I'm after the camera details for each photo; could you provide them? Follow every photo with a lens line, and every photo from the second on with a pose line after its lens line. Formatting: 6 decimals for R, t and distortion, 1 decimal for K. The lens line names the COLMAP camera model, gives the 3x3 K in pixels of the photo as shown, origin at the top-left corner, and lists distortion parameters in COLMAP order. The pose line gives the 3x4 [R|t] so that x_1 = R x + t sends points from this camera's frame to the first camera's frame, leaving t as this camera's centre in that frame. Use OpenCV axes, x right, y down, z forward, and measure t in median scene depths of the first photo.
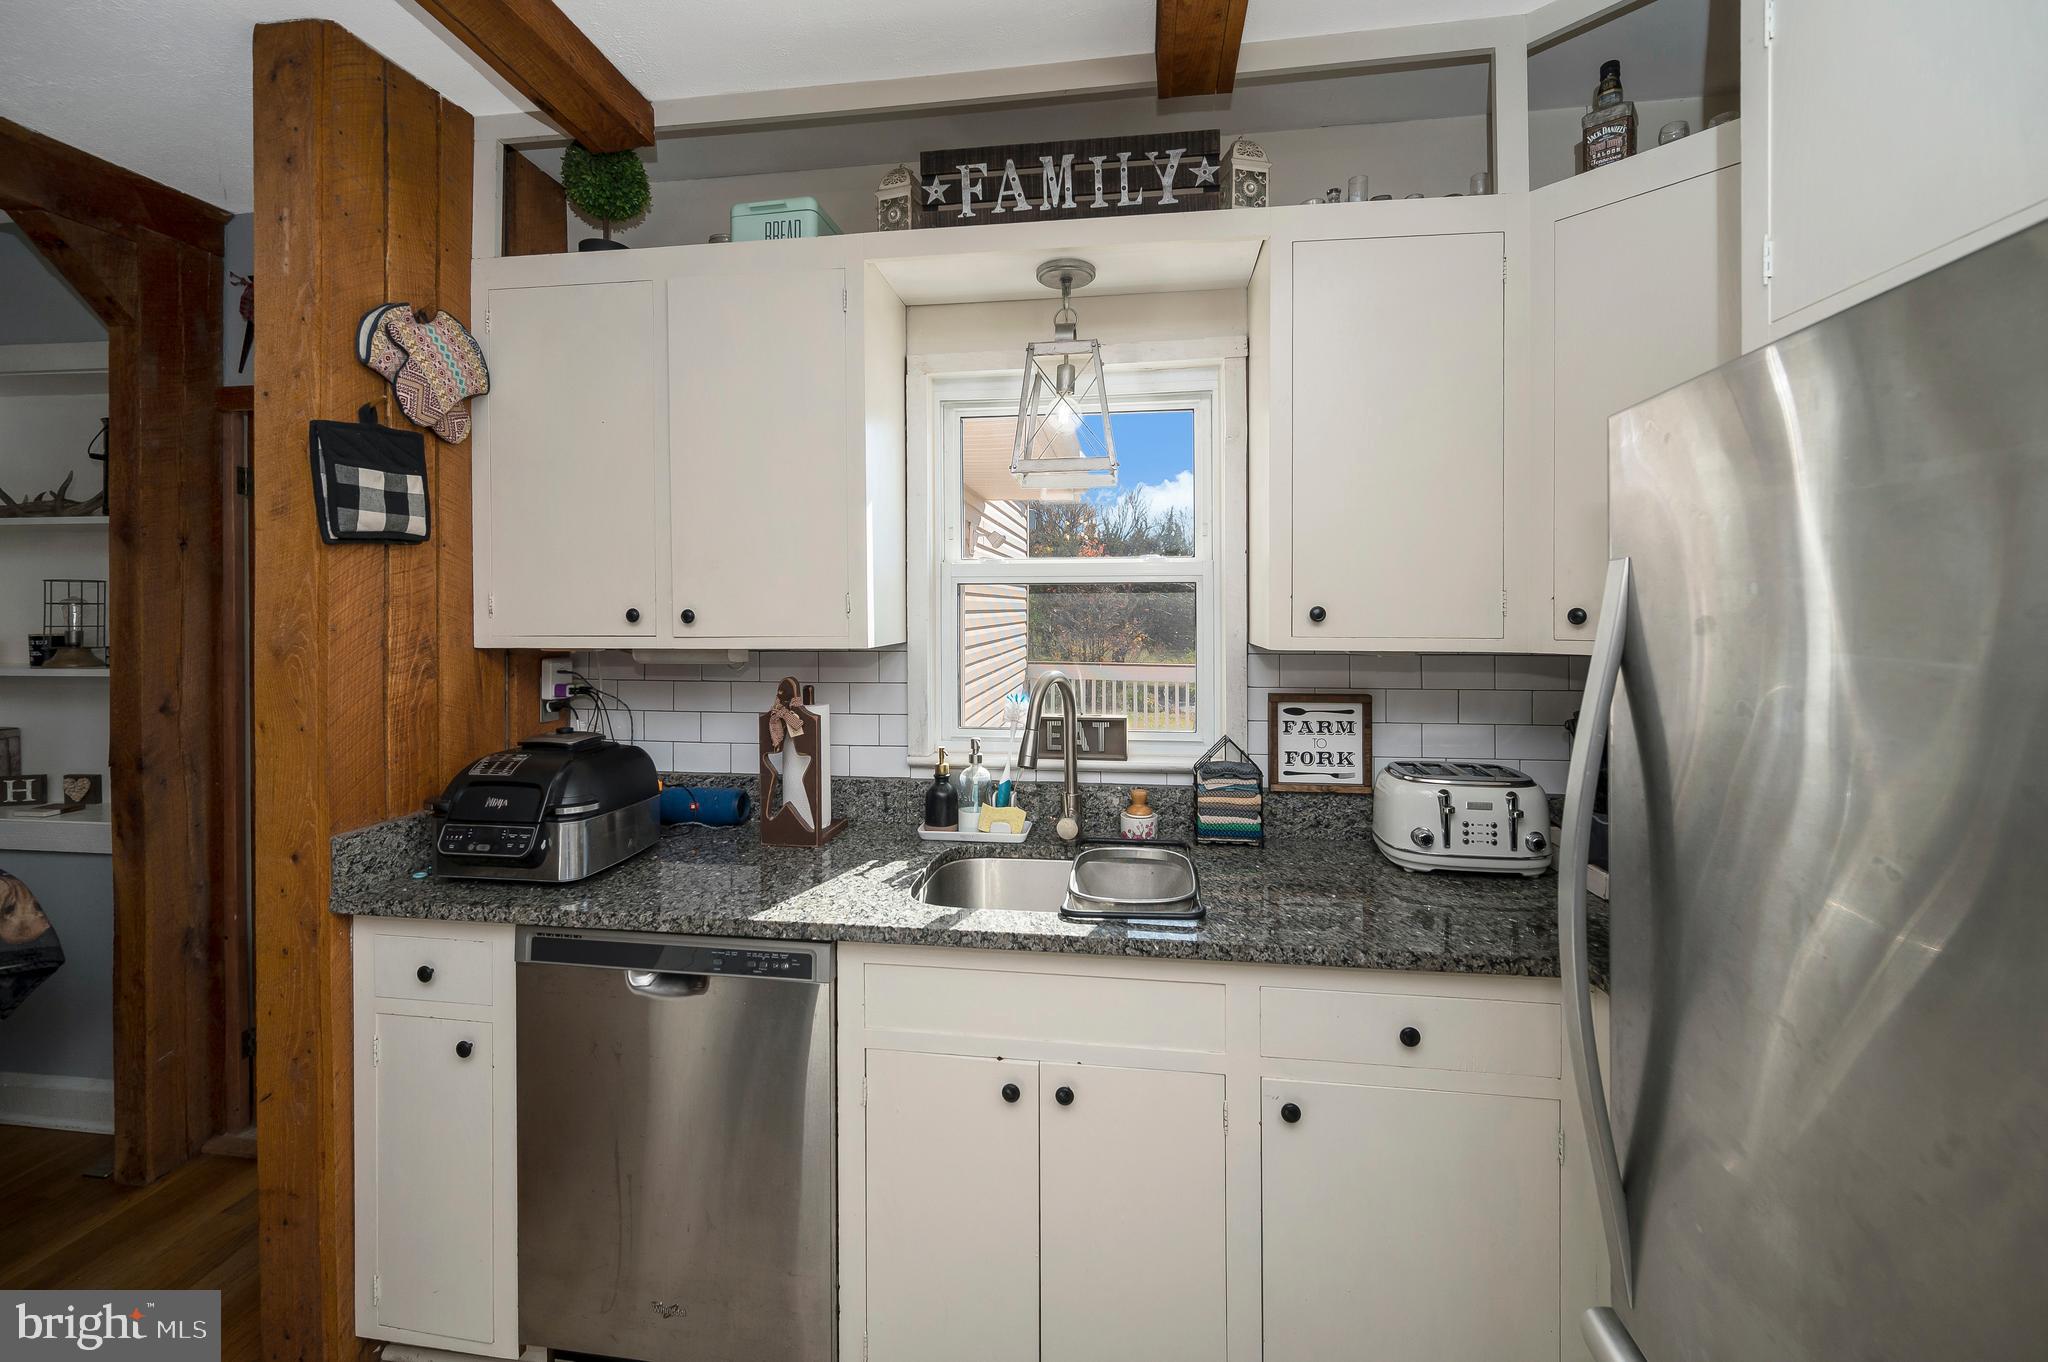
lens RADIAL K [[863.5, 0, 1022.2], [0, 863.5, 609.0], [0, 0, 1]] dist [0.005947, 0.000085]
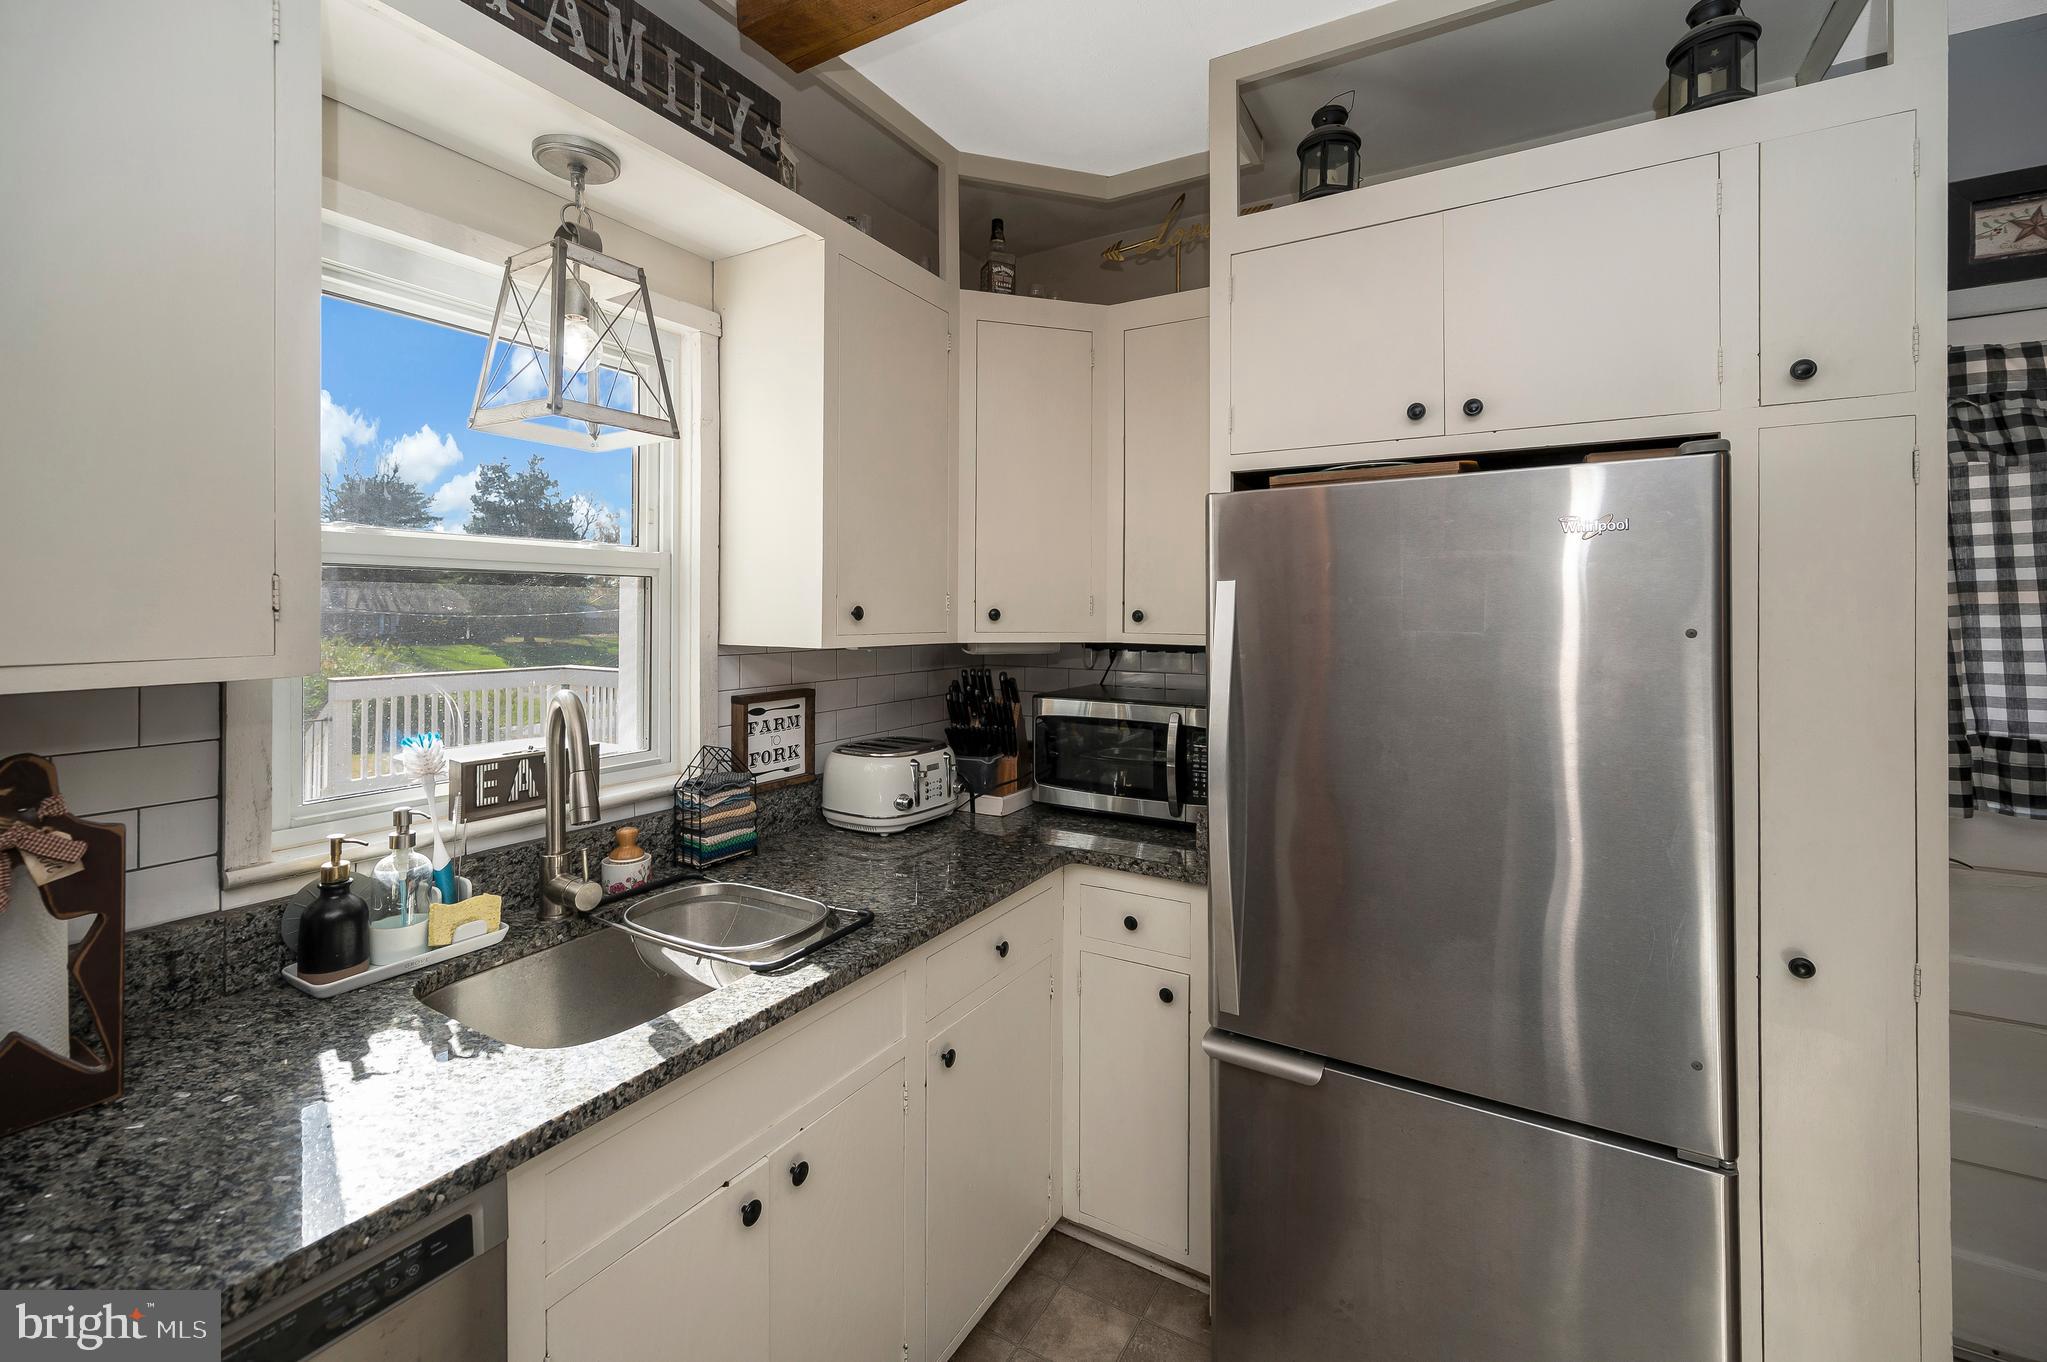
lens RADIAL K [[863.1, 0, 1031.3], [0, 863.1, 613.6], [0, 0, 1]] dist [0.005947, 0.000085]
pose [[0.376910, -0.001041, 0.926249, -0.486194], [-0.007011, 0.999968, 0.003976, 0.000040], [-0.926224, -0.007992, 0.376890, 0.341571]]
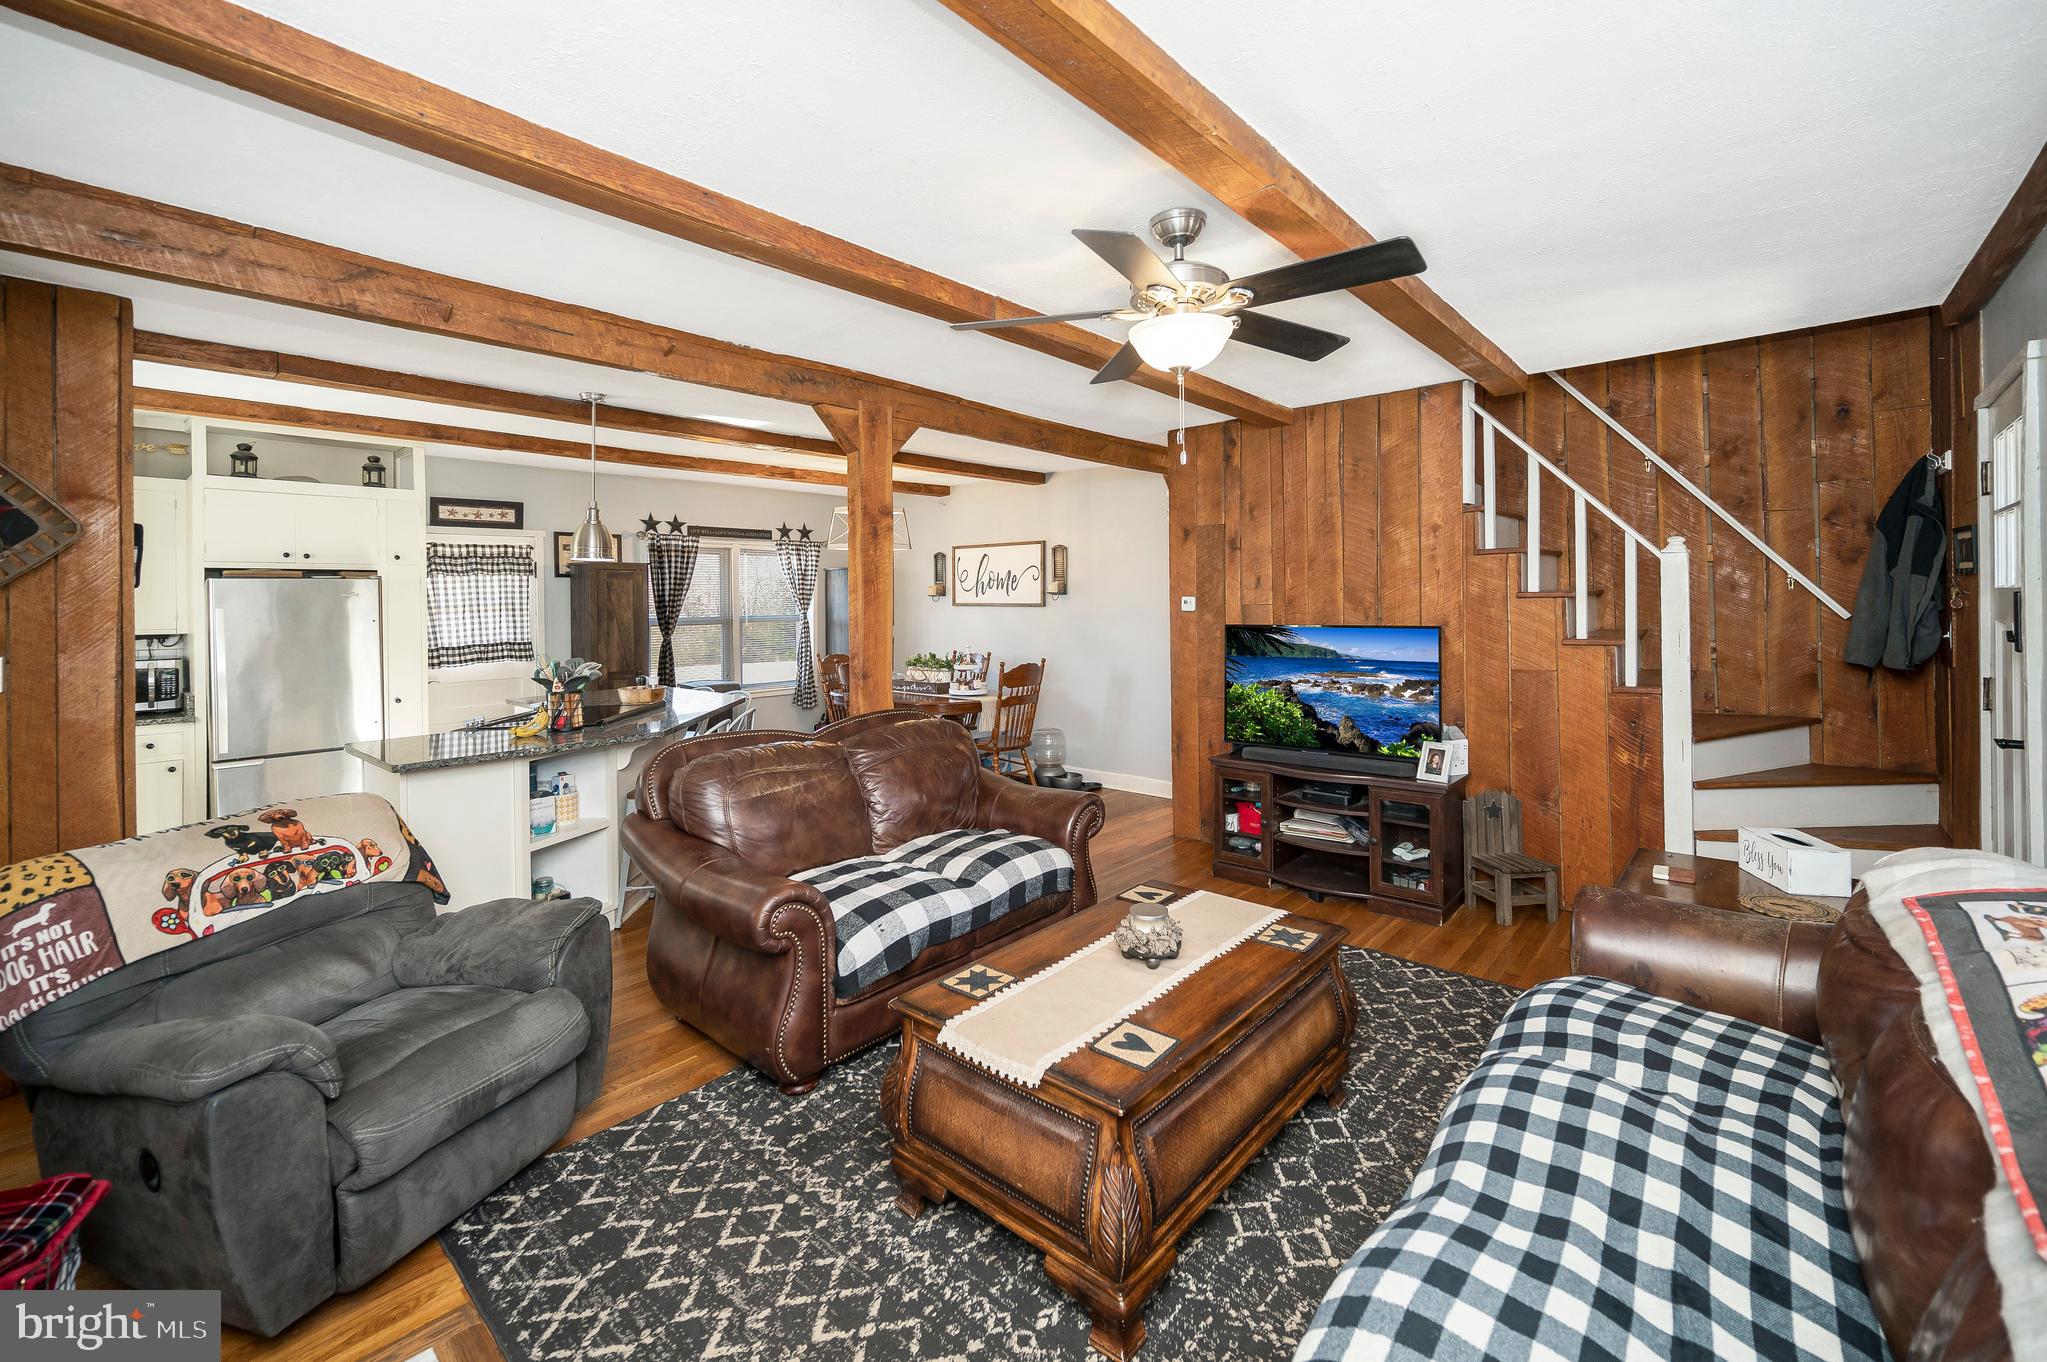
lens RADIAL K [[863.1, 0, 1014.0], [0, 863.1, 599.2], [0, 0, 1]] dist [0.005947, 0.000085]
pose [[-0.820825, 0.012632, 0.571040, -2.843788], [0.010203, 0.999920, -0.007454, -0.013814], [-0.571089, -0.000293, -0.820888, 1.191417]]
